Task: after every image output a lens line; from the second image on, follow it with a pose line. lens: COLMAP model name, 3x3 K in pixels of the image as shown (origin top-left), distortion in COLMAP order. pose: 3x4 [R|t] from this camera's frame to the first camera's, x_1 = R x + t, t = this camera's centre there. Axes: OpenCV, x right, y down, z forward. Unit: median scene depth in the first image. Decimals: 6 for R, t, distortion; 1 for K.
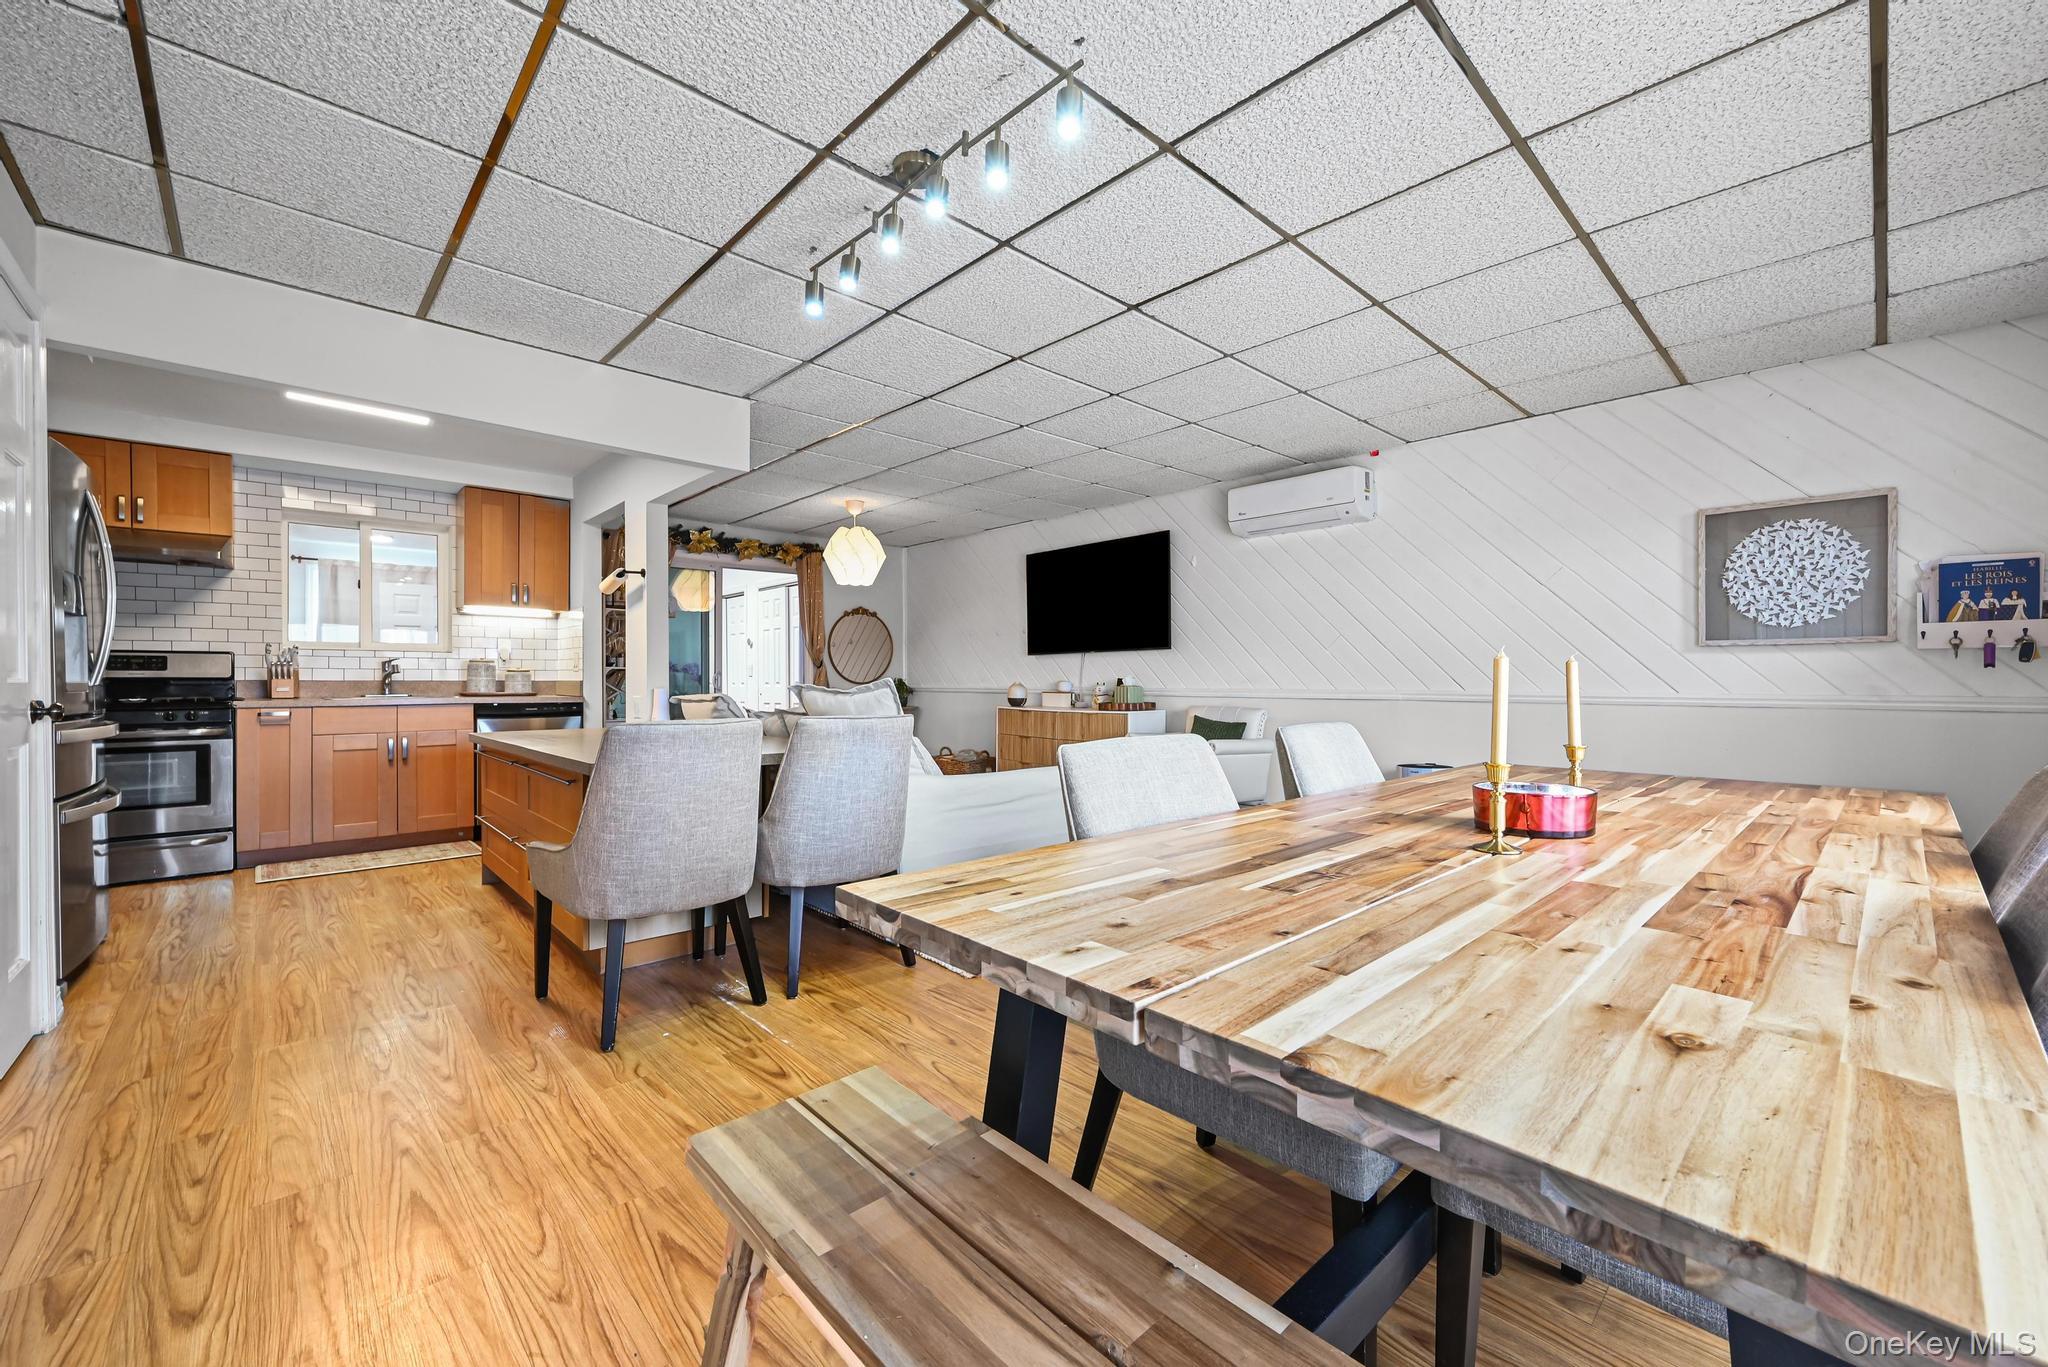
lens RADIAL K [[811.5, 0, 1027.0], [0, 811.5, 677.5], [0, 0, 1]] dist [0.000162, -0.000032]
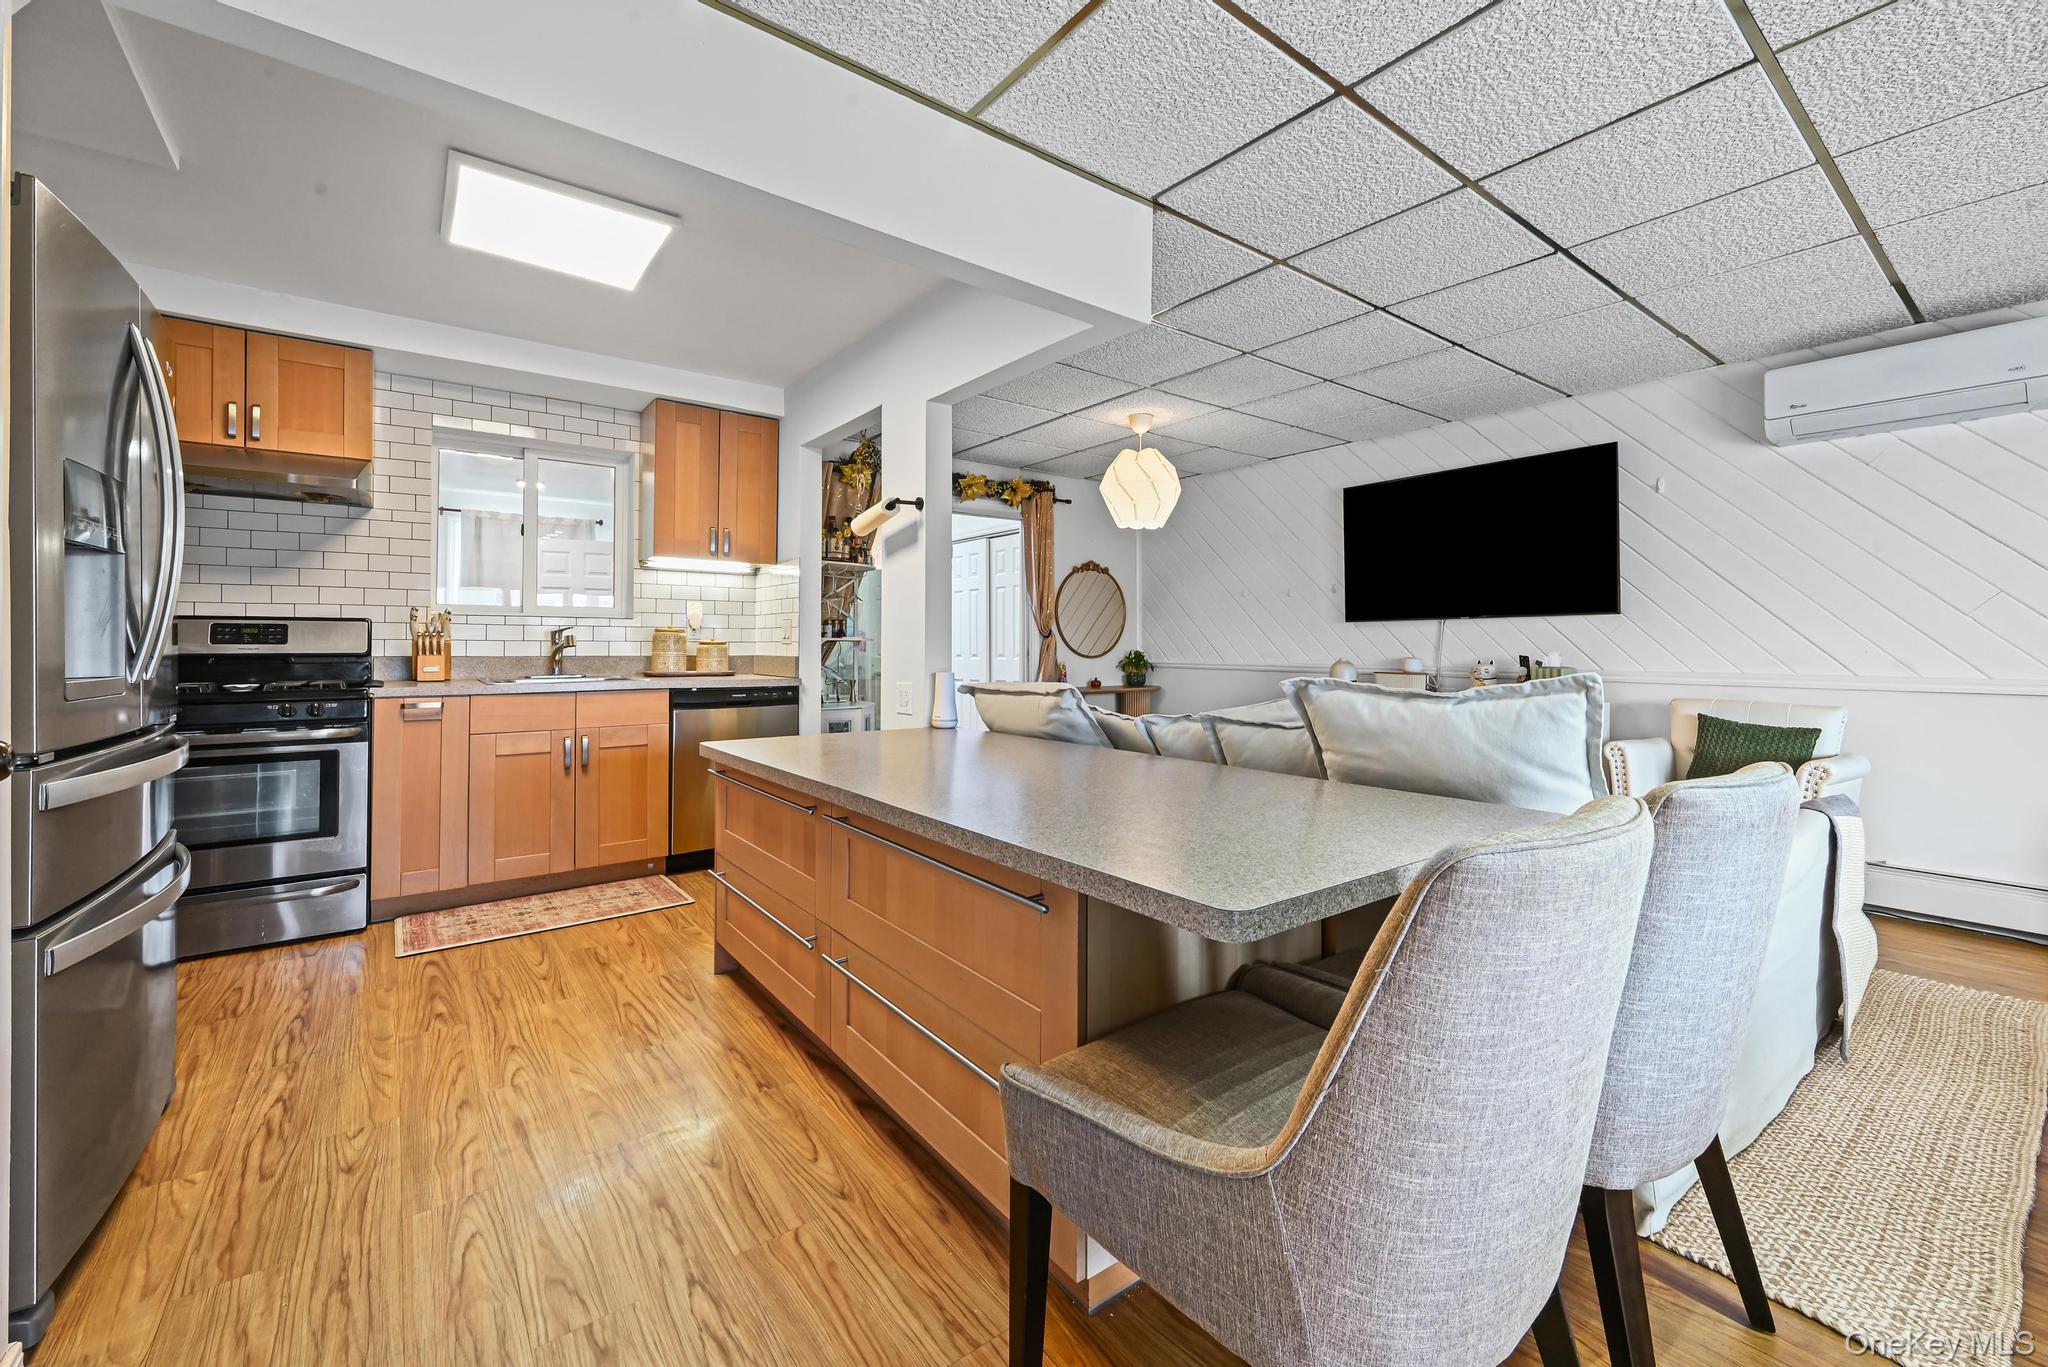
lens RADIAL K [[828.1, 0, 1031.8], [0, 828.1, 630.3], [0, 0, 1]] dist [0.001432, -0.000129]
pose [[0.995134, 0.001382, -0.098518, -0.295304], [-0.002899, 0.999880, -0.015248, -0.010761], [0.098485, 0.015460, 0.995018, 0.299238]]
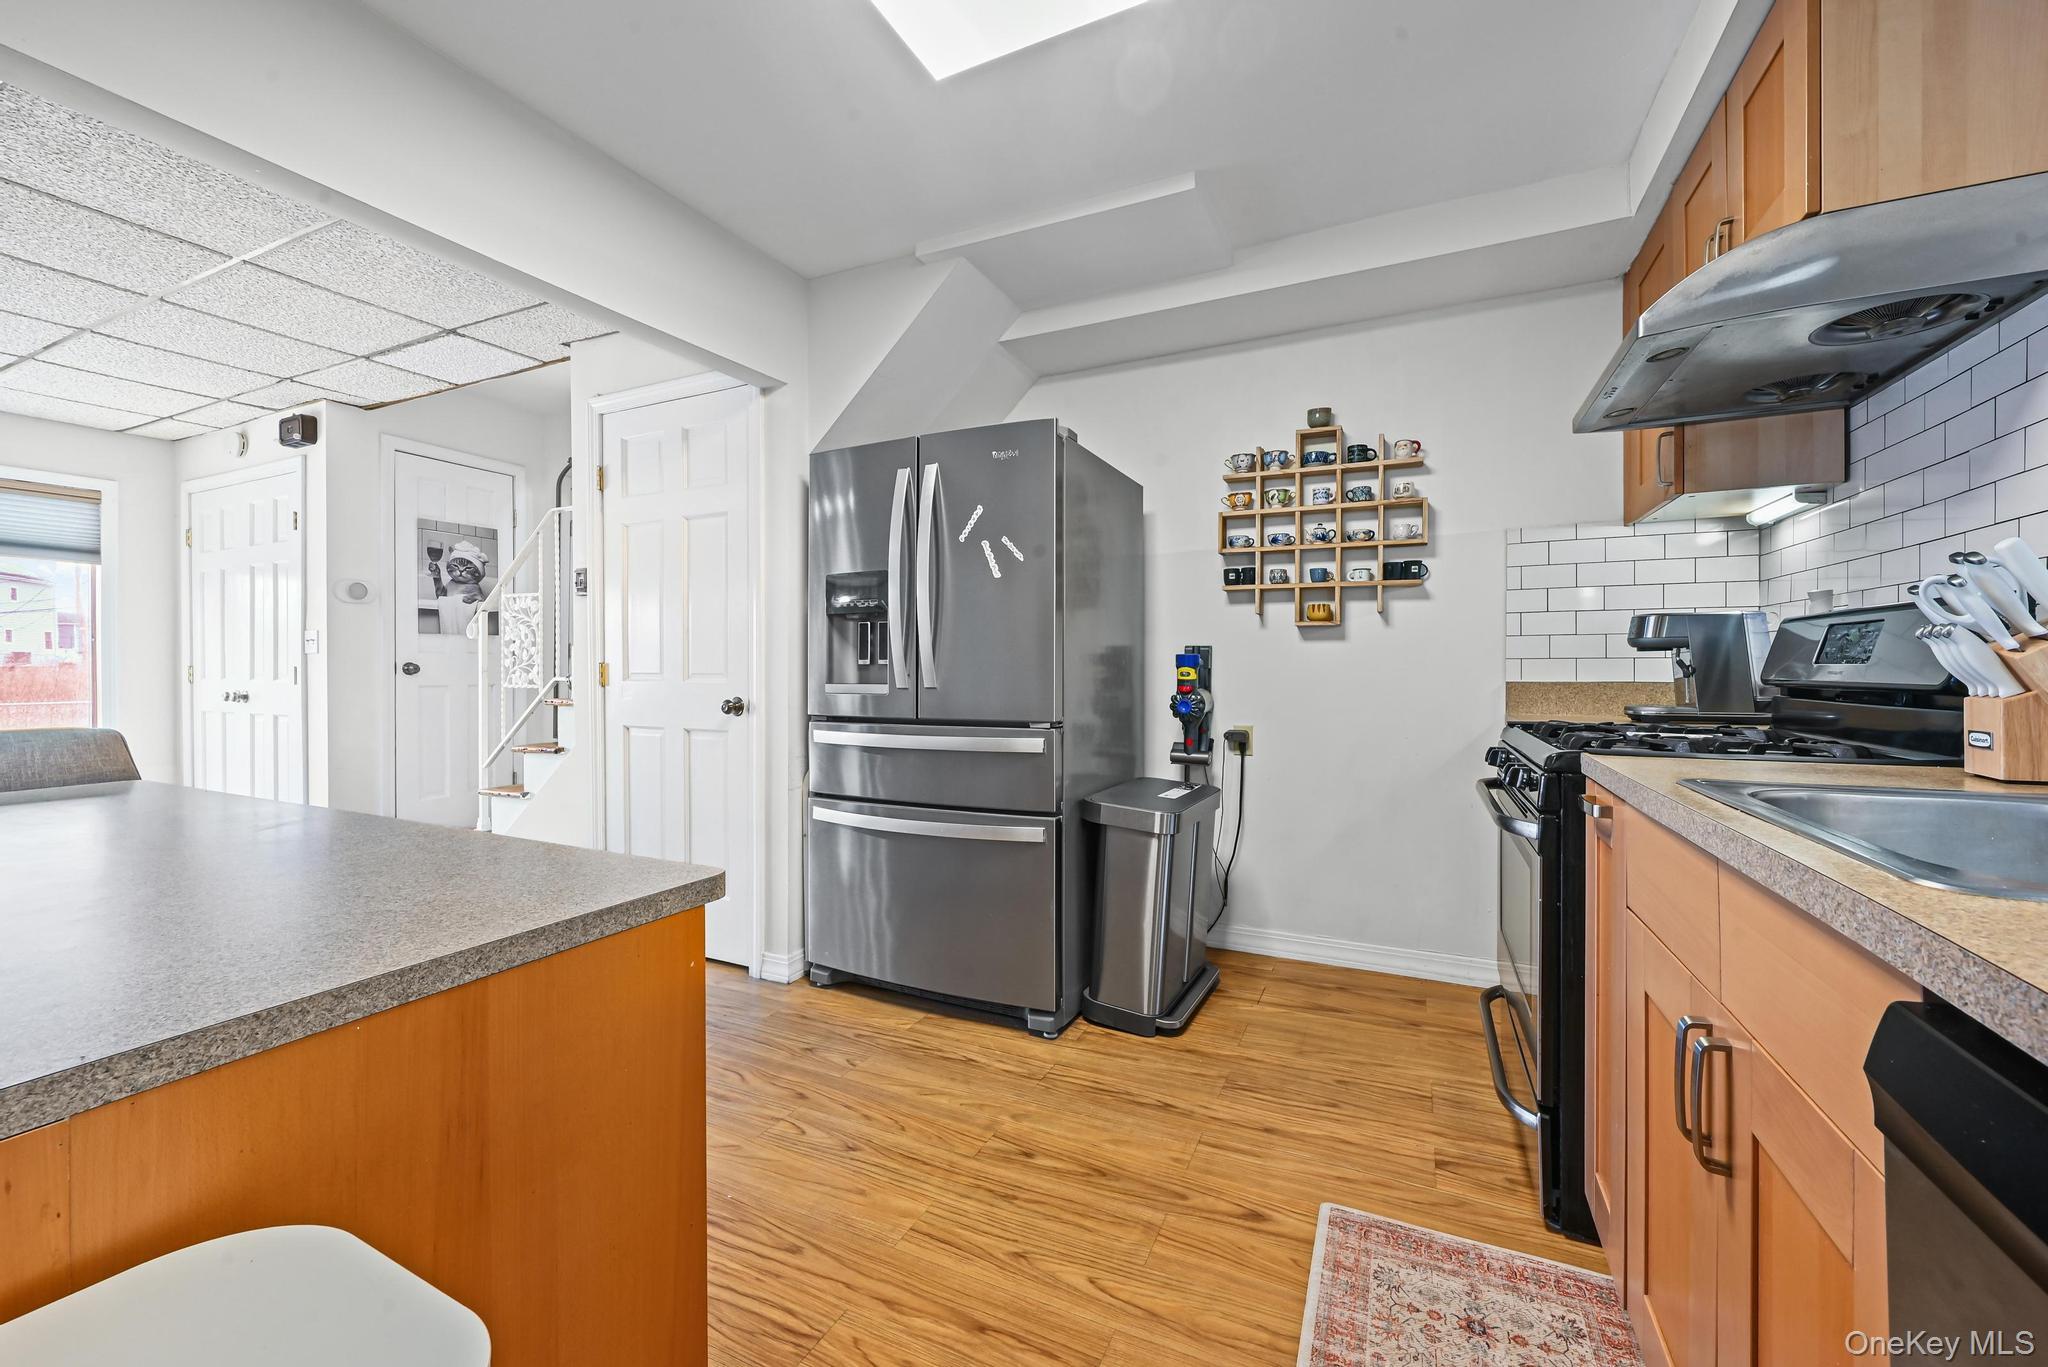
lens RADIAL K [[811.5, 0, 1027.0], [0, 811.5, 677.5], [0, 0, 1]] dist [0.000162, -0.000032]
pose [[-0.931481, 0.008628, -0.363687, -0.567022], [0.004042, 0.999902, 0.013369, -0.007514], [0.363766, 0.010983, -0.931425, 1.106843]]
